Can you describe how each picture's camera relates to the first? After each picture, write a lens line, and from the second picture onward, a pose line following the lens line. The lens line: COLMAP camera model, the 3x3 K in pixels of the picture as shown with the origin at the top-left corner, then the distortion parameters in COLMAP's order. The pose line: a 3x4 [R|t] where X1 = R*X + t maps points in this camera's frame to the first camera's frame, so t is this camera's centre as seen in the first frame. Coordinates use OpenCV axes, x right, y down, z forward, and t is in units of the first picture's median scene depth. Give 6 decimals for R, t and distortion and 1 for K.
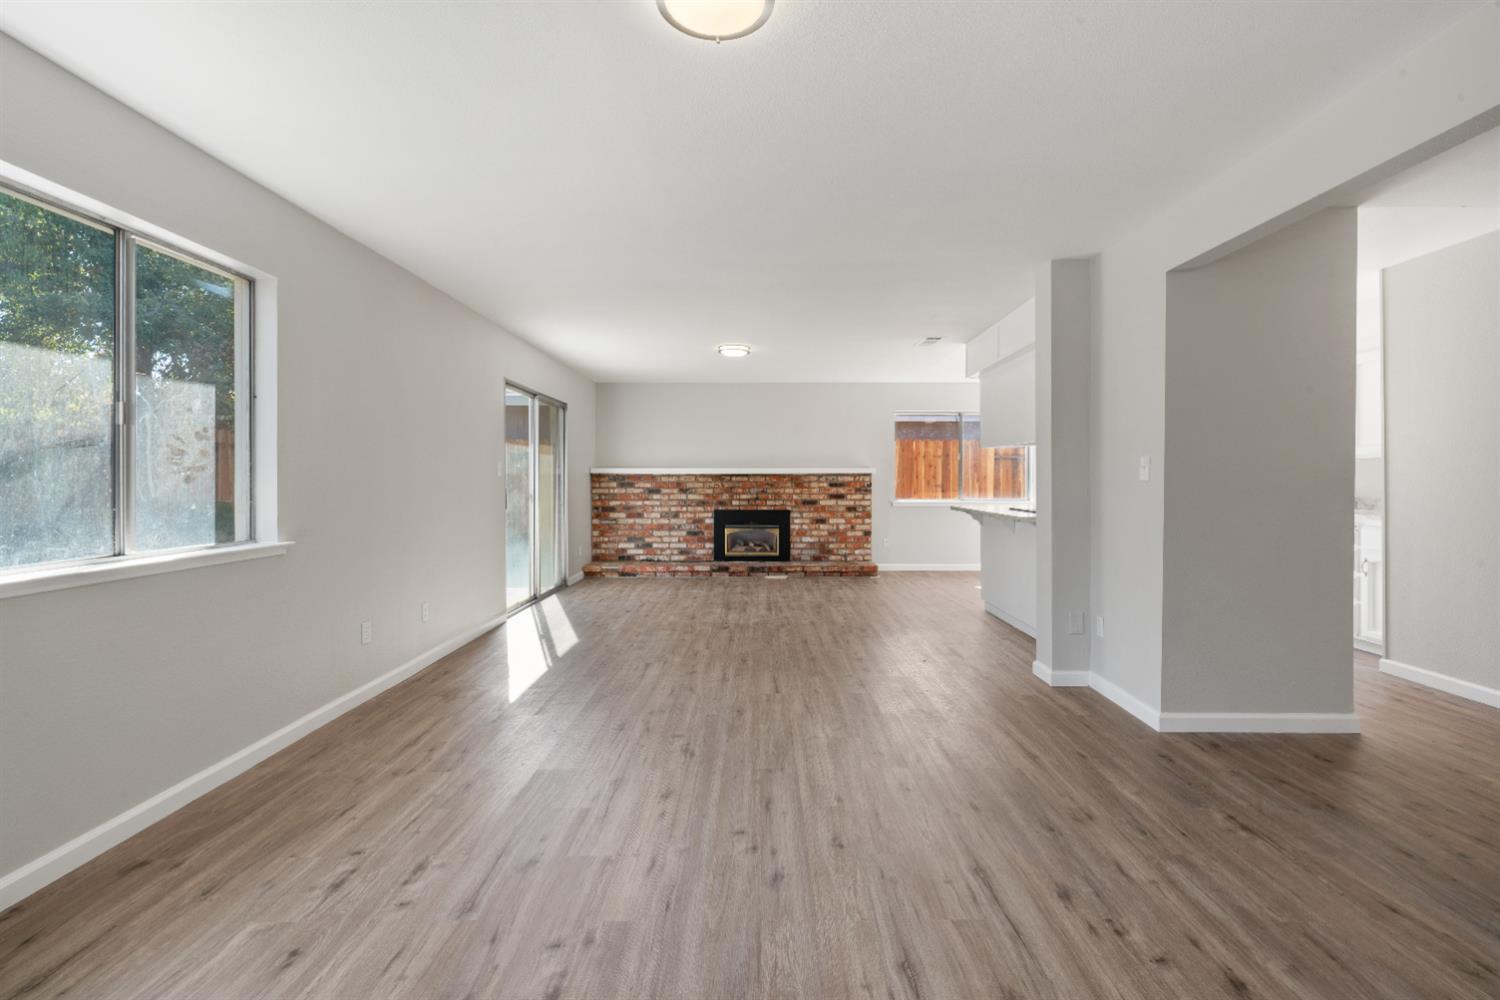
lens RADIAL K [[653.9, 0, 752.5], [0, 653.9, 479.2], [0, 0, 1]] dist [0.000304, -0.001222]
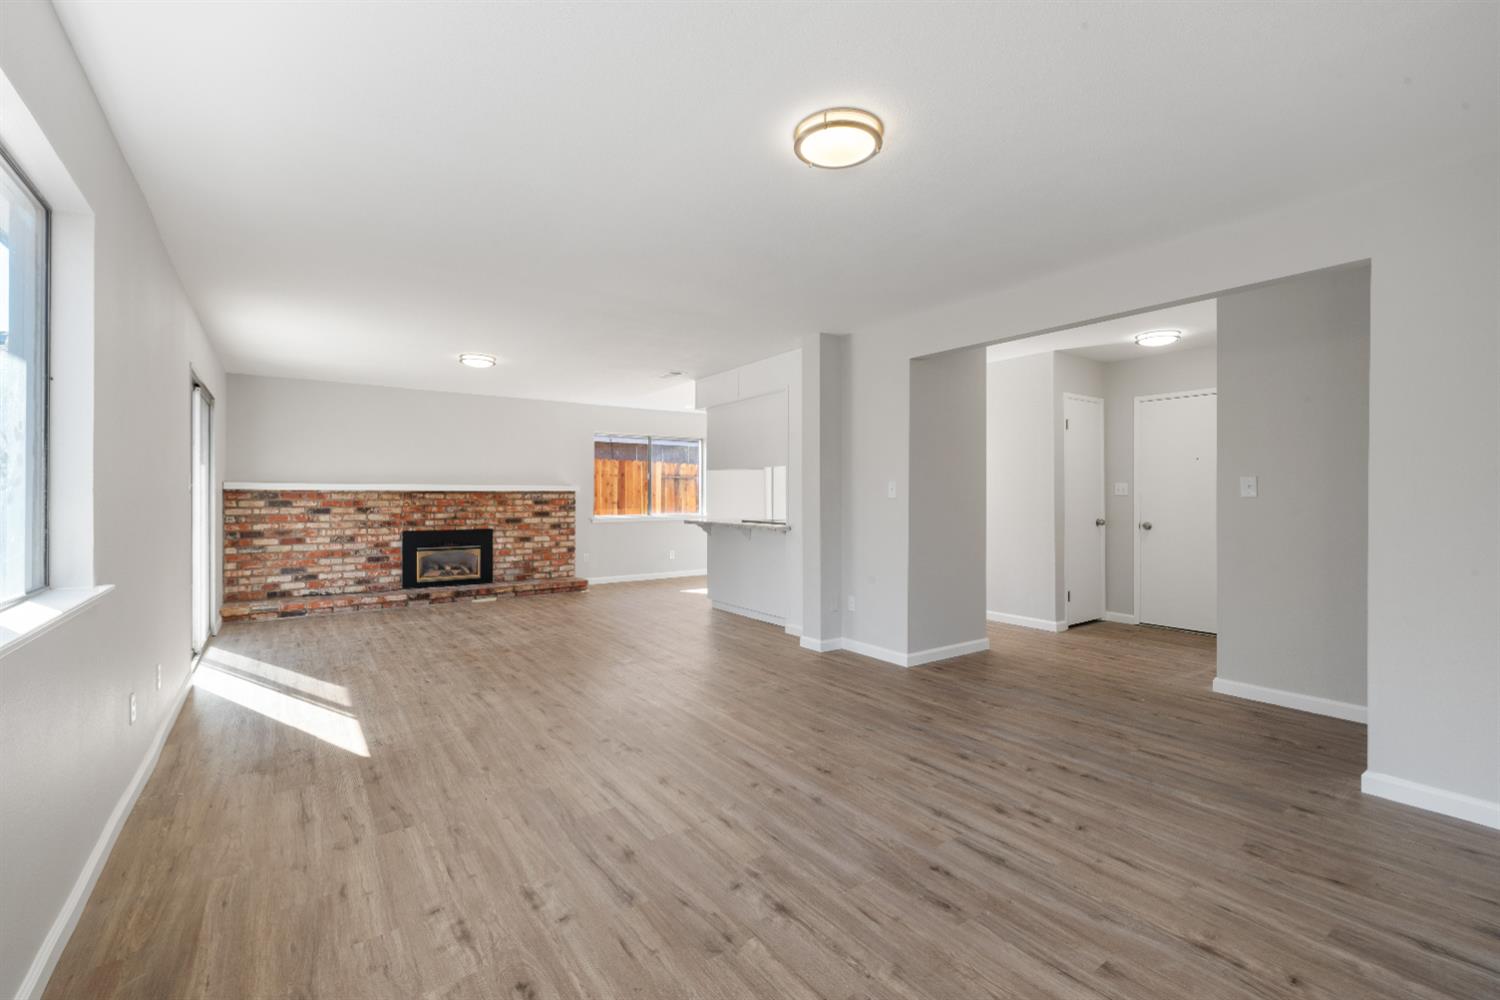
lens RADIAL K [[653.9, 0, 754.3], [0, 653.9, 495.5], [0, 0, 1]] dist [0.000304, -0.001222]
pose [[0.806967, 0.000648, 0.590596, -0.207286], [0.000028, 0.999999, -0.001135, -0.000721], [-0.590597, 0.000932, 0.806966, 0.002073]]
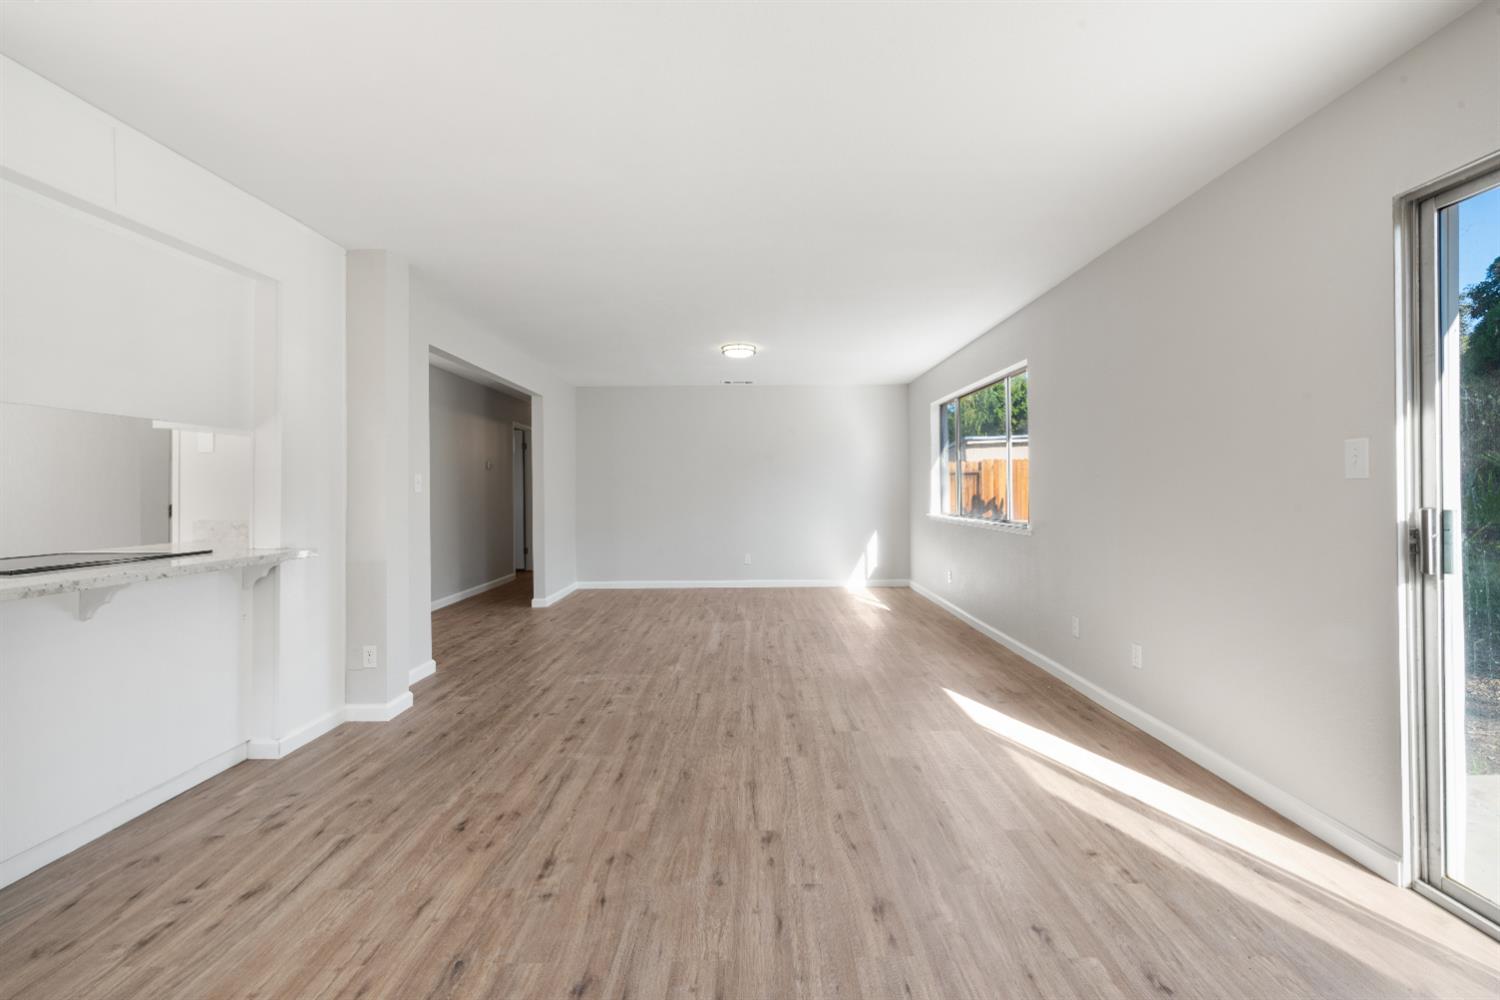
lens RADIAL K [[653.9, 0, 748.7], [0, 653.9, 492.7], [0, 0, 1]] dist [0.000304, -0.001222]
pose [[-0.999955, 0.007130, -0.006235, -0.017238], [0.007114, 0.999971, 0.002590, 0.001471], [0.006253, 0.002545, -0.999977, 0.932402]]
